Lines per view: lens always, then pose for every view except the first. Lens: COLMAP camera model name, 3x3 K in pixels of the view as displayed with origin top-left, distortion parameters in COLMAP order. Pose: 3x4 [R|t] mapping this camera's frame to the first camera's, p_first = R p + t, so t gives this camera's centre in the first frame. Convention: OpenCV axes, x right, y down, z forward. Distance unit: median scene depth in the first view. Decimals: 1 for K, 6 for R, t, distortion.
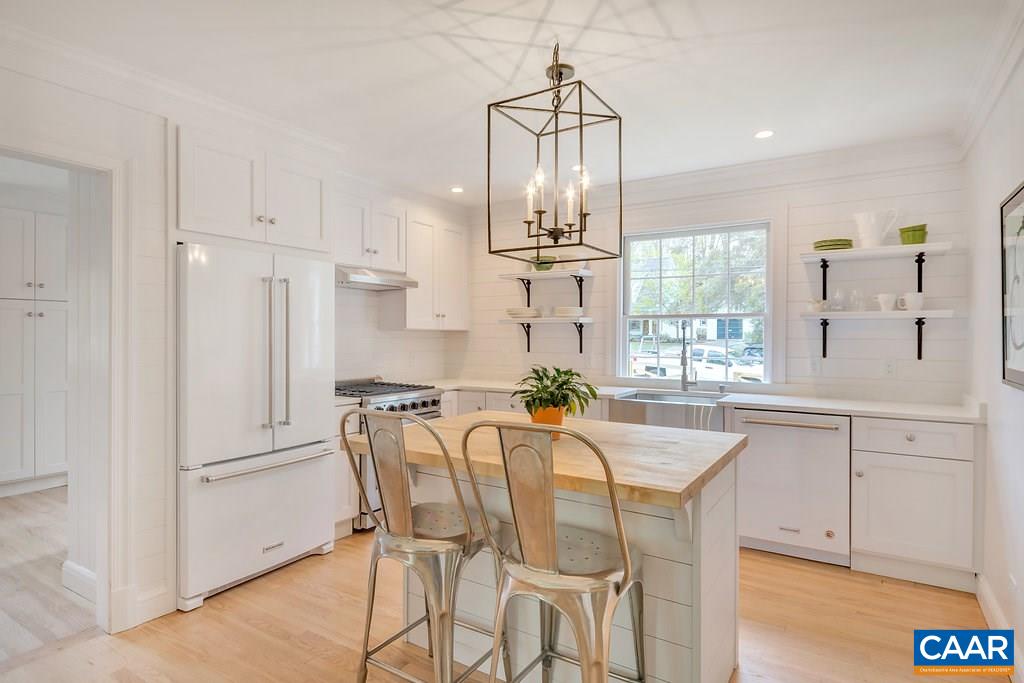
lens RADIAL K [[539.3, 0, 512.0], [0, 539.3, 341.5], [0, 0, 1]] dist [-0.002235, -0.000102]
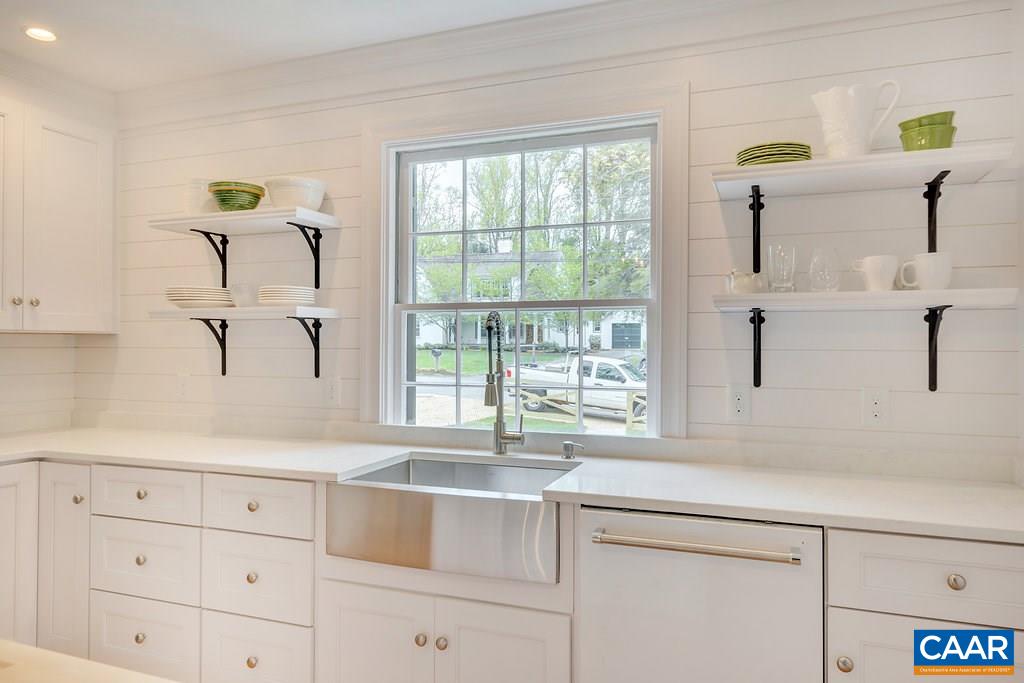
lens RADIAL K [[657.8, 0, 512.0], [0, 657.8, 341.5], [0, 0, 1]] dist [-0.000824, 0.000174]
pose [[0.978242, 0.001210, 0.207466, 0.203582], [0.001943, 0.999886, -0.014991, -0.003213], [-0.207460, 0.015068, 0.978127, 0.397389]]
